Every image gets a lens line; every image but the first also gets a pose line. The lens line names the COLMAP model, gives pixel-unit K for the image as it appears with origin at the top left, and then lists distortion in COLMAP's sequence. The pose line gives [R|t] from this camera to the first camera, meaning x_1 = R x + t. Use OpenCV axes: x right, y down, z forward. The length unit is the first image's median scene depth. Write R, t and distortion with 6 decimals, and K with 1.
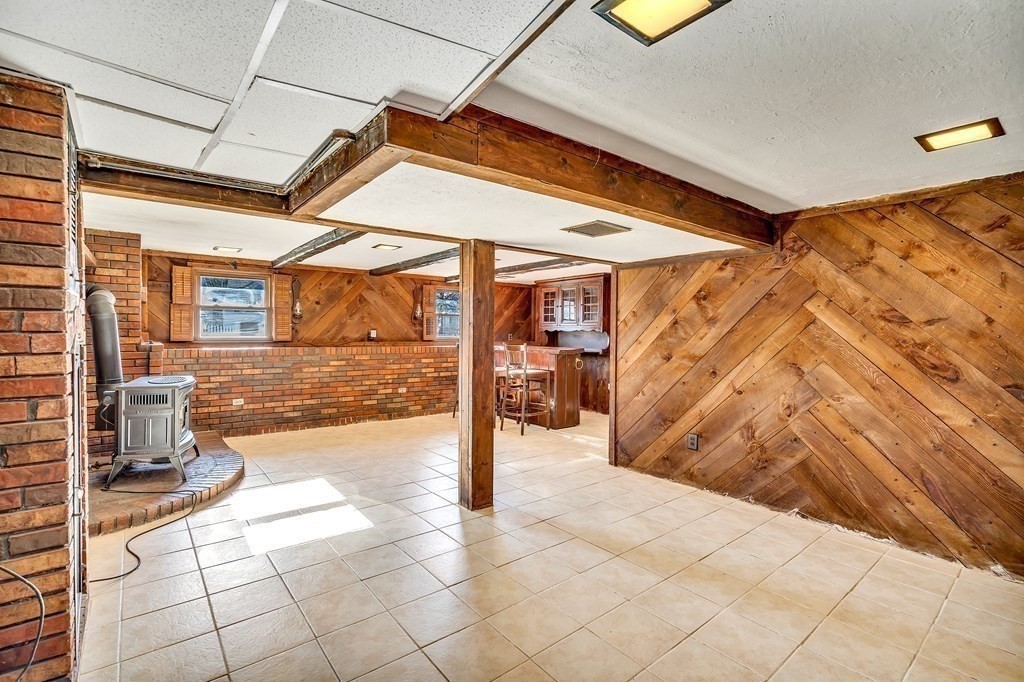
lens RADIAL K [[470.2, 0, 512.0], [0, 470.2, 341.0], [0, 0, 1]] dist [-0.002070, 0.000393]
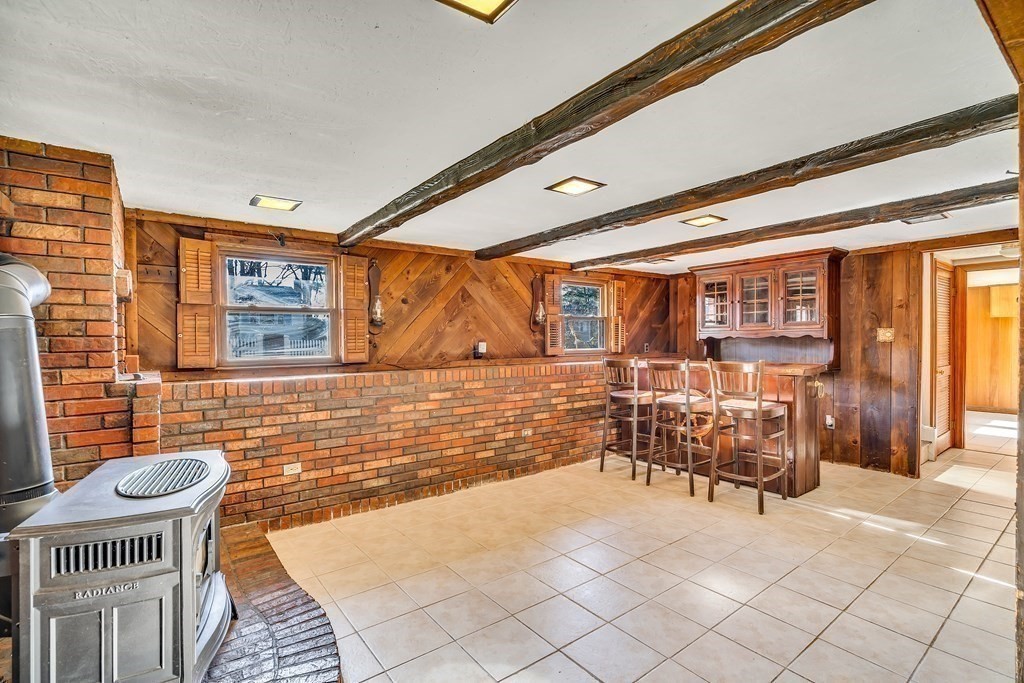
lens RADIAL K [[470.2, 0, 512.0], [0, 470.2, 341.5], [0, 0, 1]] dist [-0.002070, 0.000393]
pose [[0.999676, -0.017426, -0.018543, -0.263793], [0.017189, 0.999770, -0.012853, -0.015853], [0.018763, 0.012531, 0.999745, 0.372500]]
